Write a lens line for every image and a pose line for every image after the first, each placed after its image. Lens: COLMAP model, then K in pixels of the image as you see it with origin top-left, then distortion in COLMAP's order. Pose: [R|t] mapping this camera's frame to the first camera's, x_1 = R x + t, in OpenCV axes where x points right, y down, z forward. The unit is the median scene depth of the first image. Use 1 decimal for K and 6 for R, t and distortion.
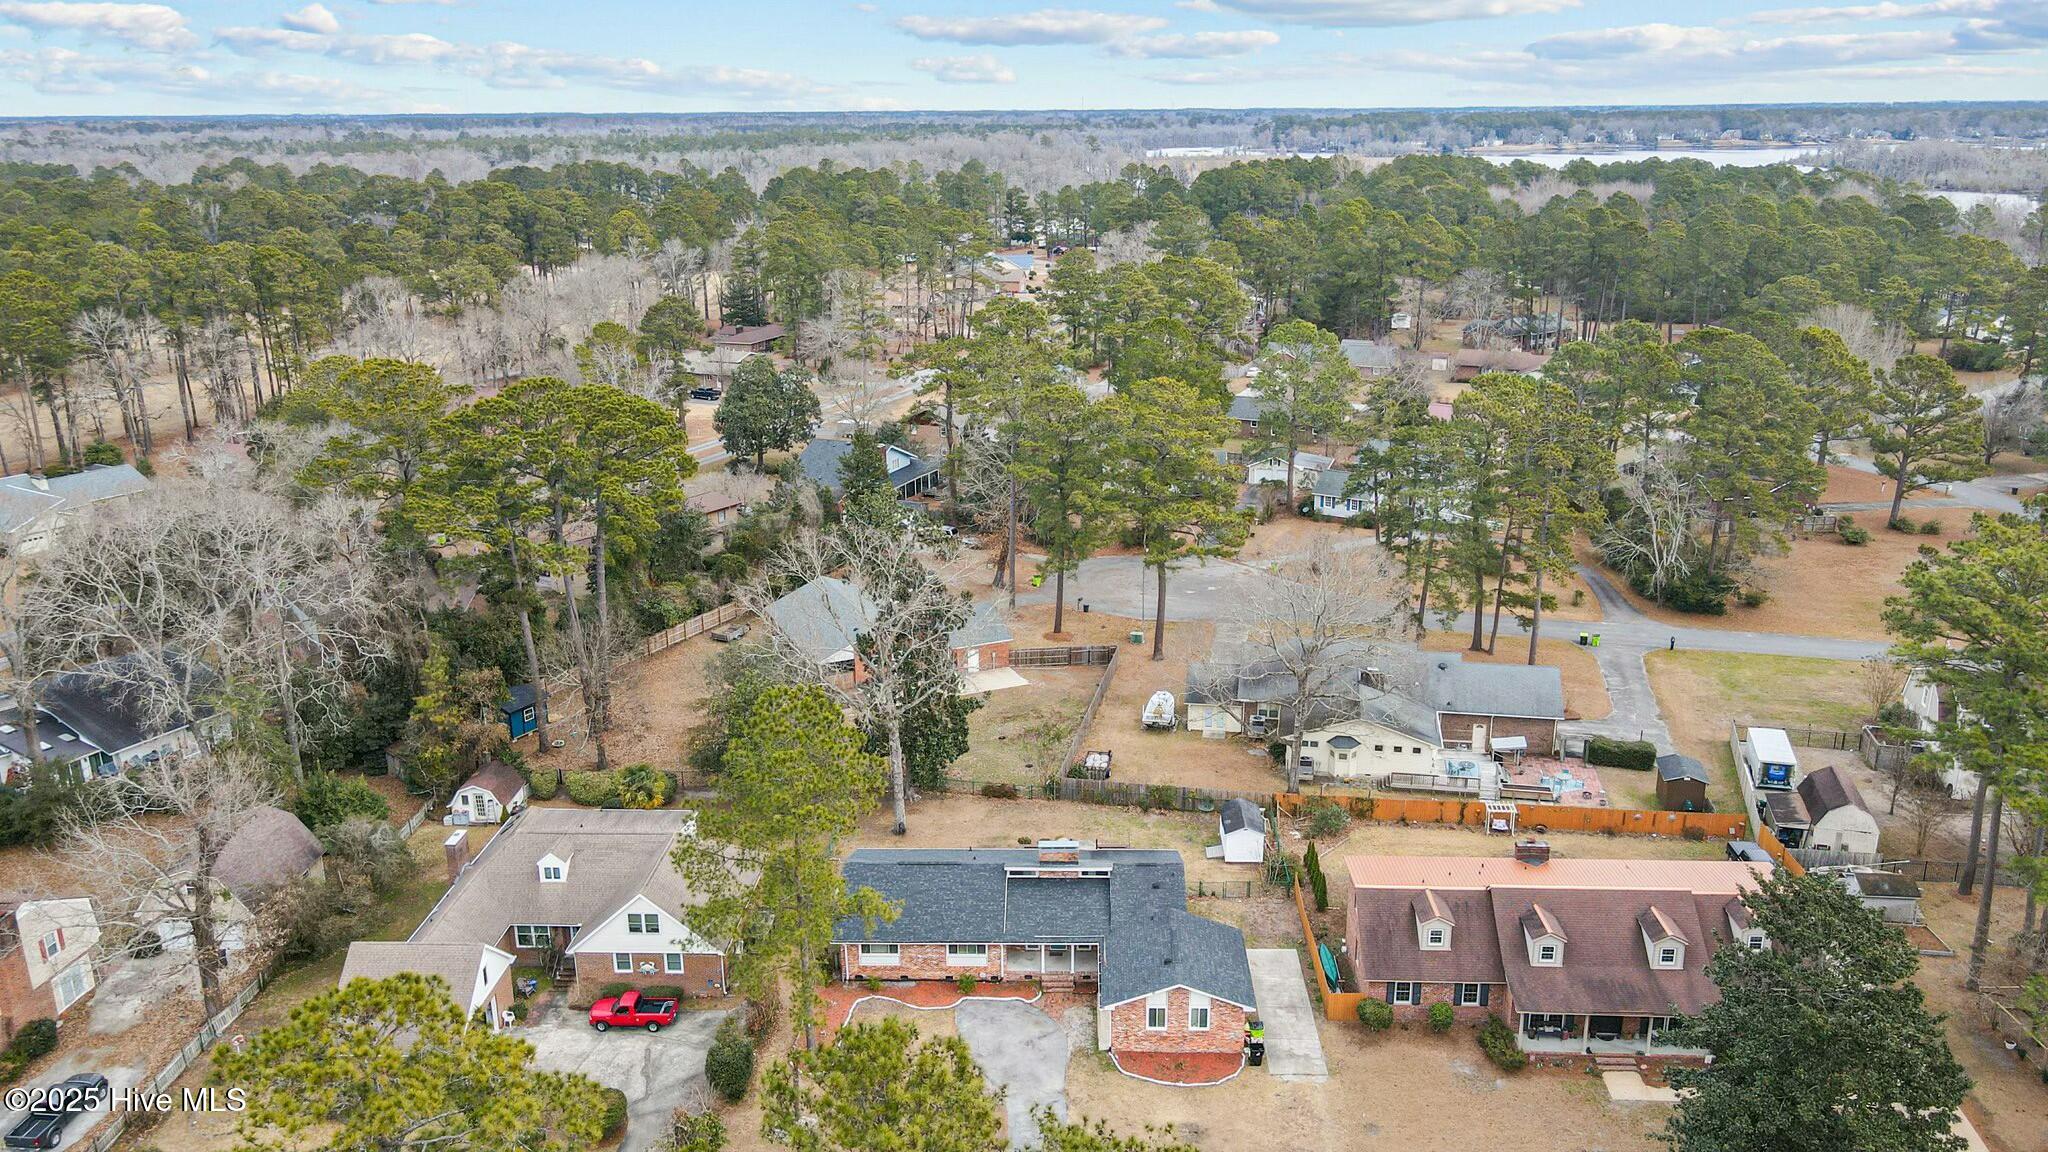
lens RADIAL K [[1447.8, 0, 1015.7], [0, 1447.8, 601.5], [0, 0, 1]] dist [-0.032367, 0.041636]
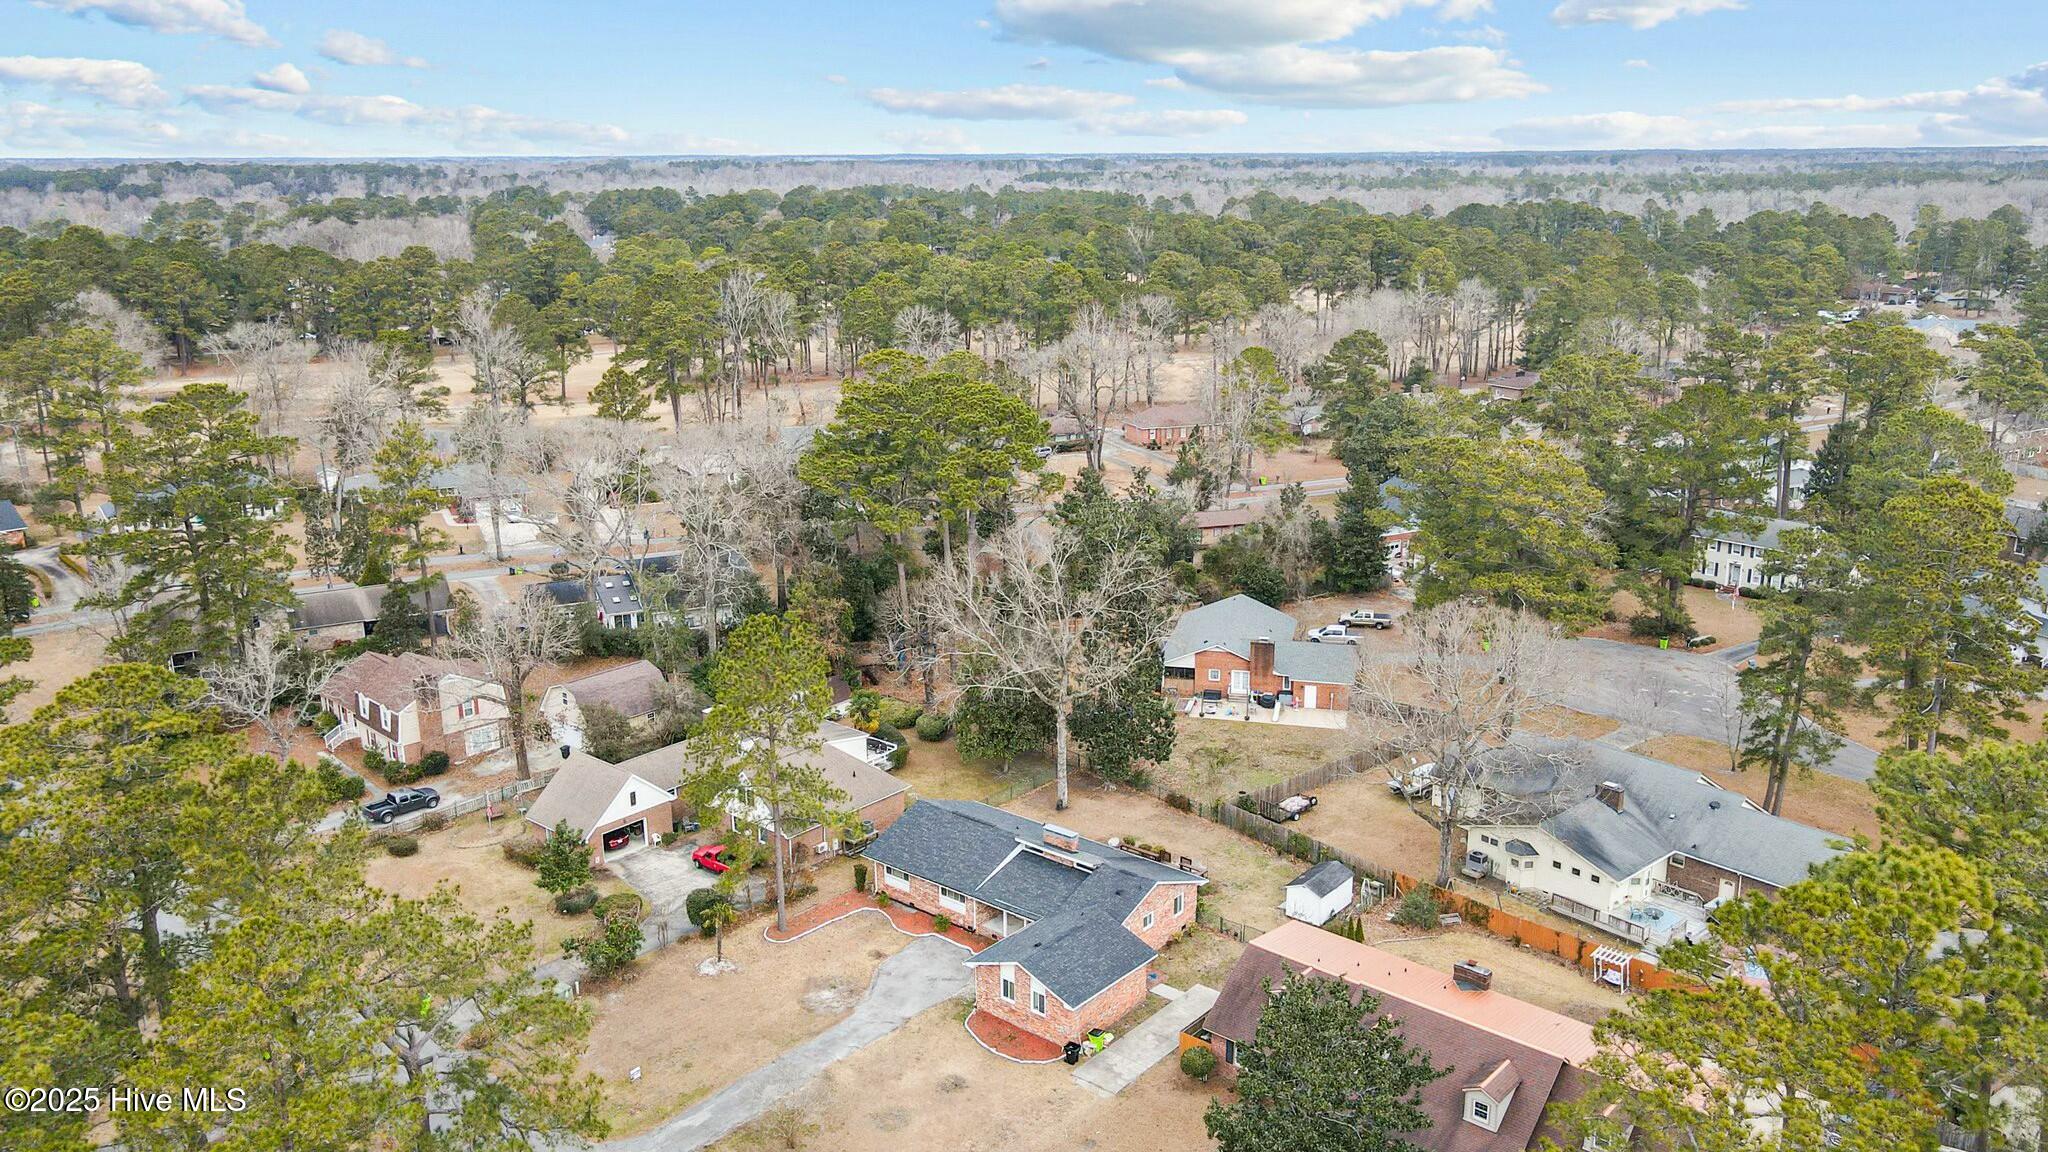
lens RADIAL K [[1513.1, 0, 1039.0], [0, 1513.1, 581.4], [0, 0, 1]] dist [-0.005803, 0.049656]
pose [[0.798741, 0.170465, -0.577023, 0.524145], [-0.190562, 0.981328, 0.026121, -0.035448], [0.570701, 0.089094, 0.816310, 0.037142]]
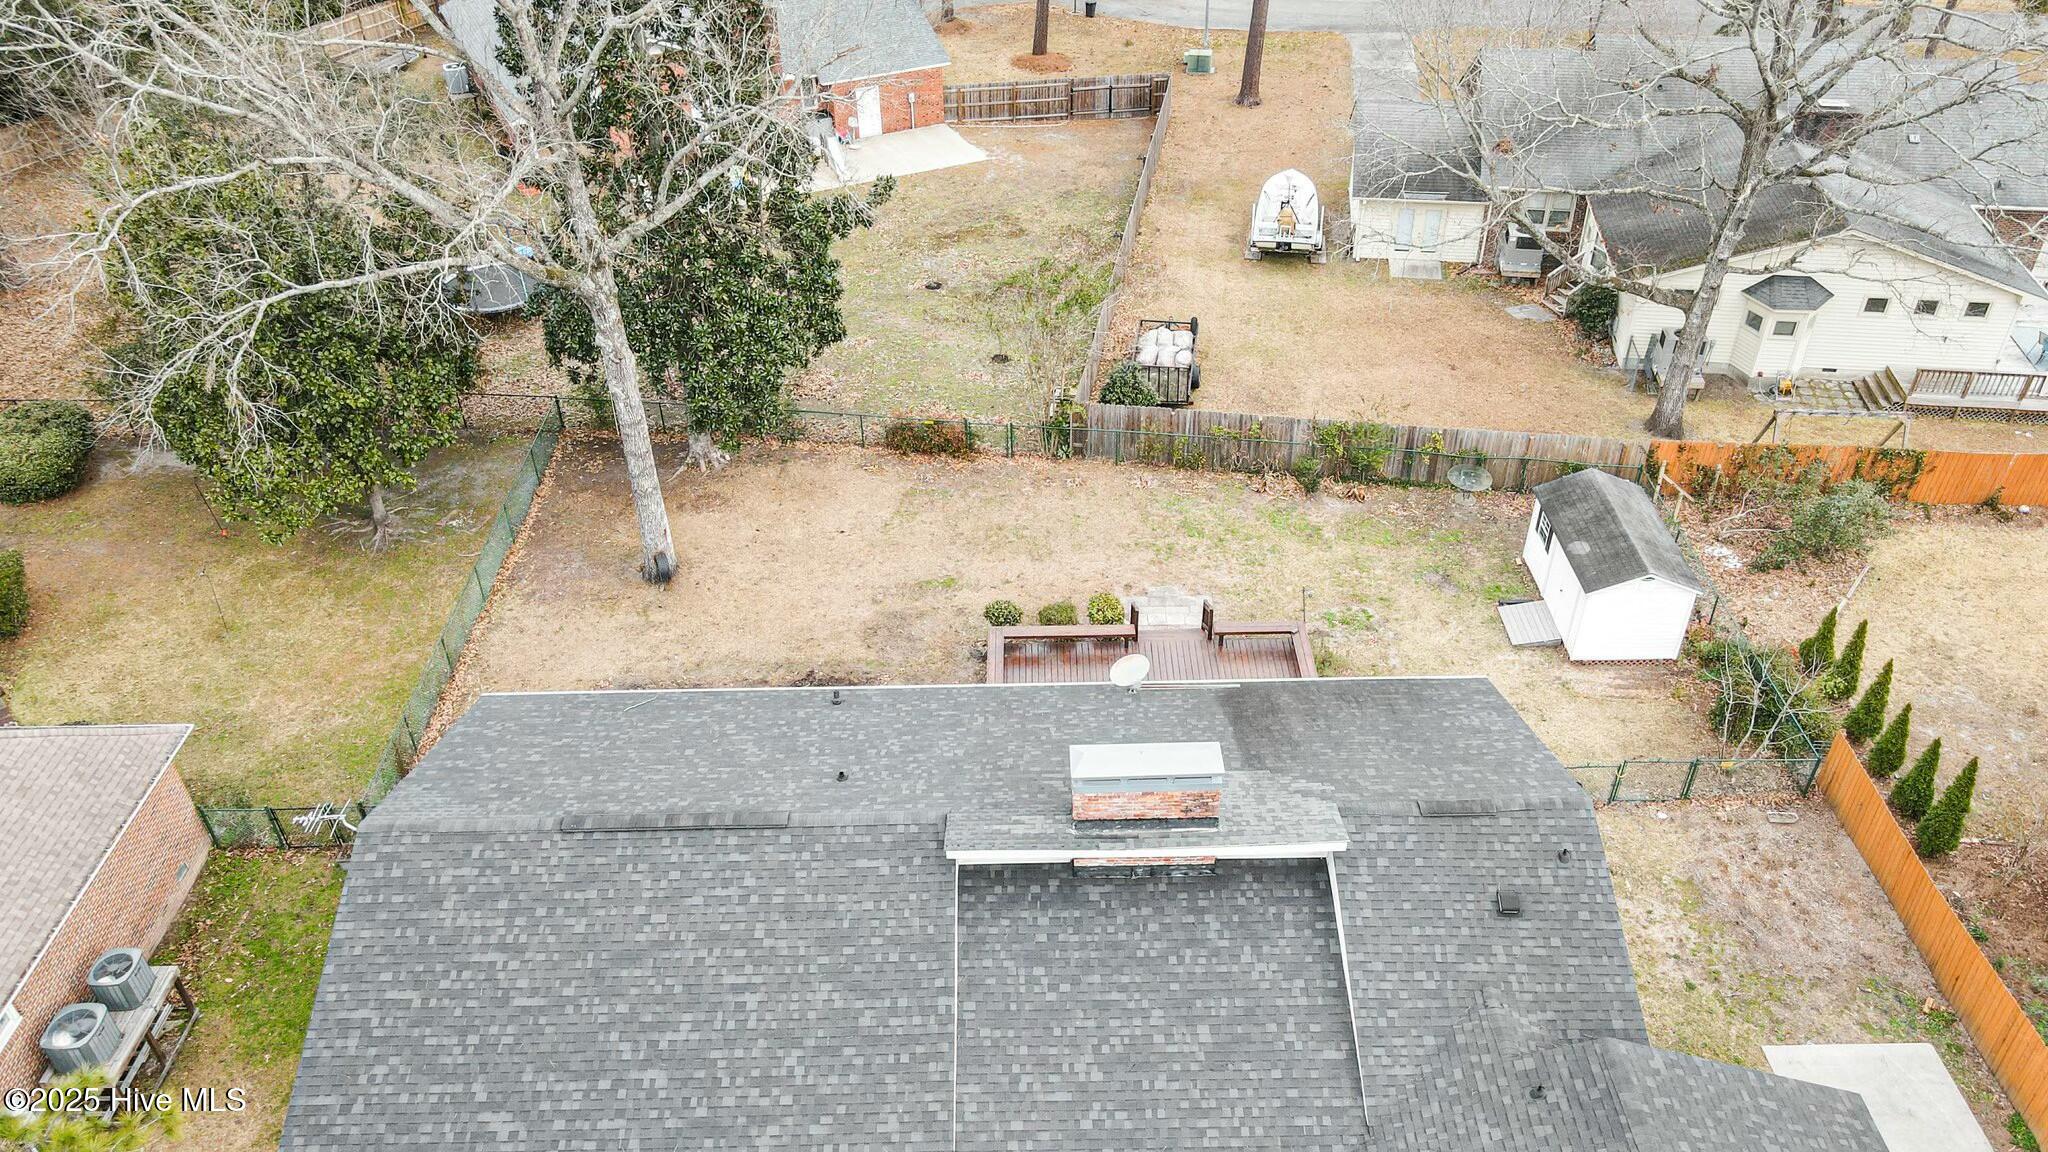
lens RADIAL K [[1513.1, 0, 1039.0], [0, 1513.1, 581.4], [0, 0, 1]] dist [-0.005803, 0.049656]
pose [[0.998464, -0.030132, 0.046494, -0.001858], [0.013817, 0.948086, 0.317713, 0.038699], [-0.053654, -0.316582, 0.947046, 0.611543]]
